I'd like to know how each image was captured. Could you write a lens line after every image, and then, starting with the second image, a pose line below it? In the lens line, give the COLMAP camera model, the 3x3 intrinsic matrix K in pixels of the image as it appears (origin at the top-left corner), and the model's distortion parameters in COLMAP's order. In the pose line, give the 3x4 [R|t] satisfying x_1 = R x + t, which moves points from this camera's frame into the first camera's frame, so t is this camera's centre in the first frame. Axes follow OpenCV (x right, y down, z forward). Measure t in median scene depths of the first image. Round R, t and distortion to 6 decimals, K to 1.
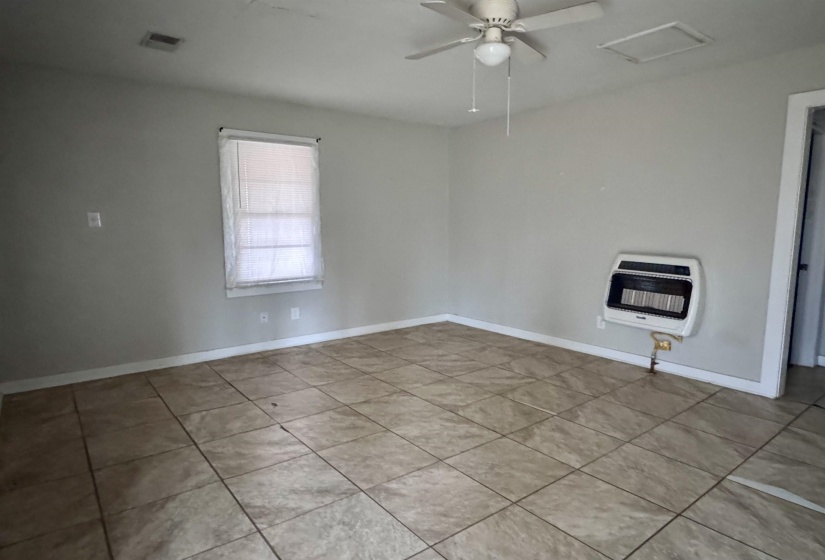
lens RADIAL K [[481.7, 0, 407.0], [0, 481.7, 290.1], [0, 0, 1]] dist [0.001477, -0.000148]
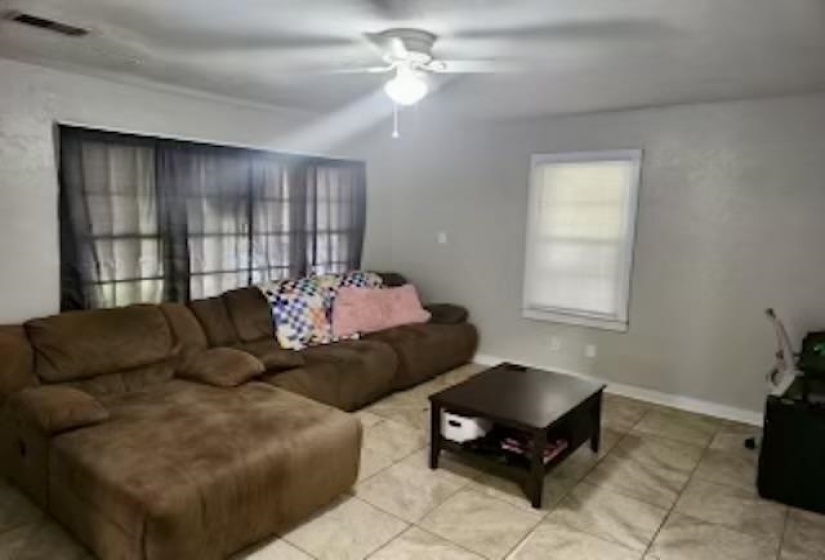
lens RADIAL K [[549.2, 0, 412.2], [0, 549.2, 279.6], [0, 0, 1]] dist [0.003014, 0.001029]
pose [[0.252506, 0.129073, -0.958948, 0.806992], [-0.162530, 0.982639, 0.089466, -0.151777], [0.953847, 0.133267, 0.269101, 0.521921]]
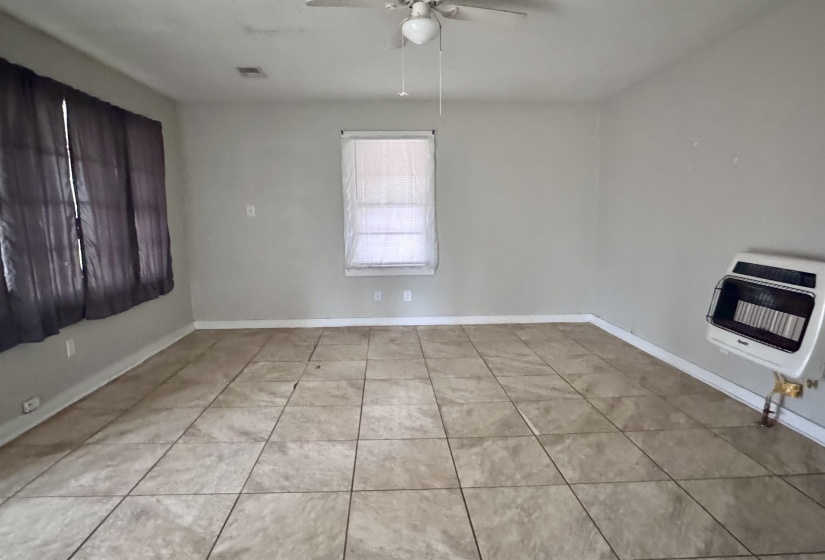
lens RADIAL K [[481.7, 0, 407.0], [0, 481.7, 290.1], [0, 0, 1]] dist [0.001477, -0.000148]
pose [[0.816661, 0.084859, -0.570845, 0.492251], [-0.072715, 0.996378, 0.044089, -0.014934], [0.572519, 0.005503, 0.819873, 0.141353]]
